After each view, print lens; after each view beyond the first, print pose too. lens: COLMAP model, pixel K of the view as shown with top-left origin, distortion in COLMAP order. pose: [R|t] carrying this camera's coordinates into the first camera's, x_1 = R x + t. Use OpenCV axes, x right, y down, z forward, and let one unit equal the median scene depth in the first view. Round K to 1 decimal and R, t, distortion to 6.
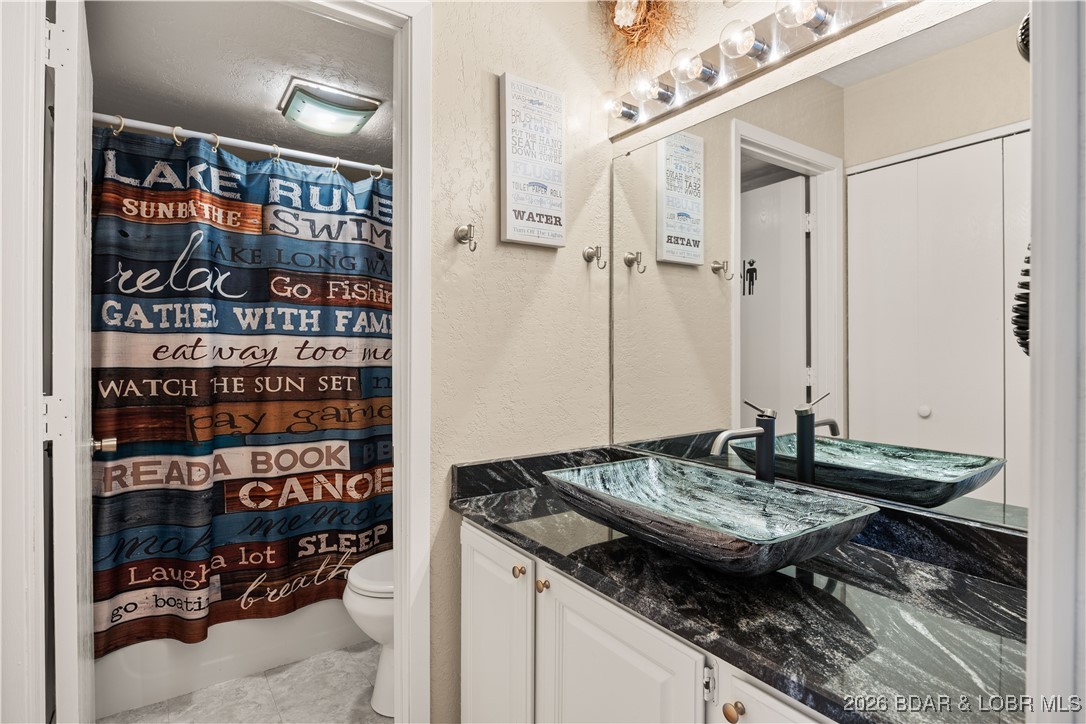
lens RADIAL K [[557.5, 0, 541.4], [0, 557.5, 362.7], [0, 0, 1]] dist [-0.016257, 0.000434]
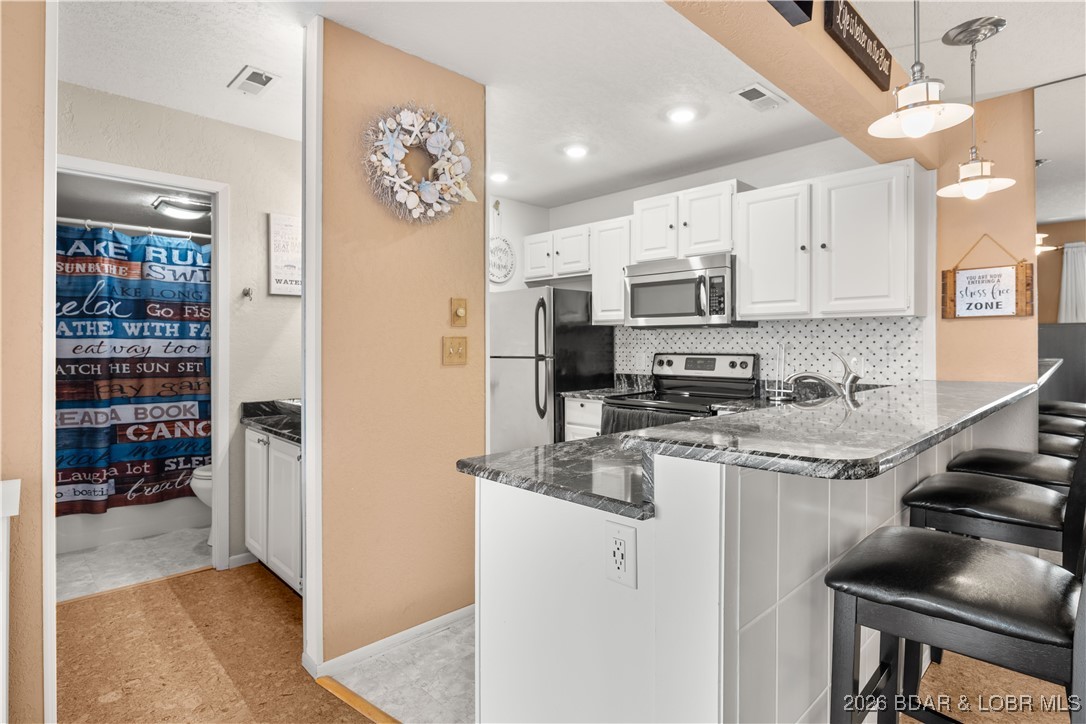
lens RADIAL K [[557.5, 0, 545.3], [0, 557.5, 350.2], [0, 0, 1]] dist [-0.016257, 0.000434]
pose [[0.986099, -0.006732, 0.166021, 0.452379], [0.008922, 0.999883, -0.012447, 0.017952], [-0.165918, 0.013755, 0.986044, -0.907279]]
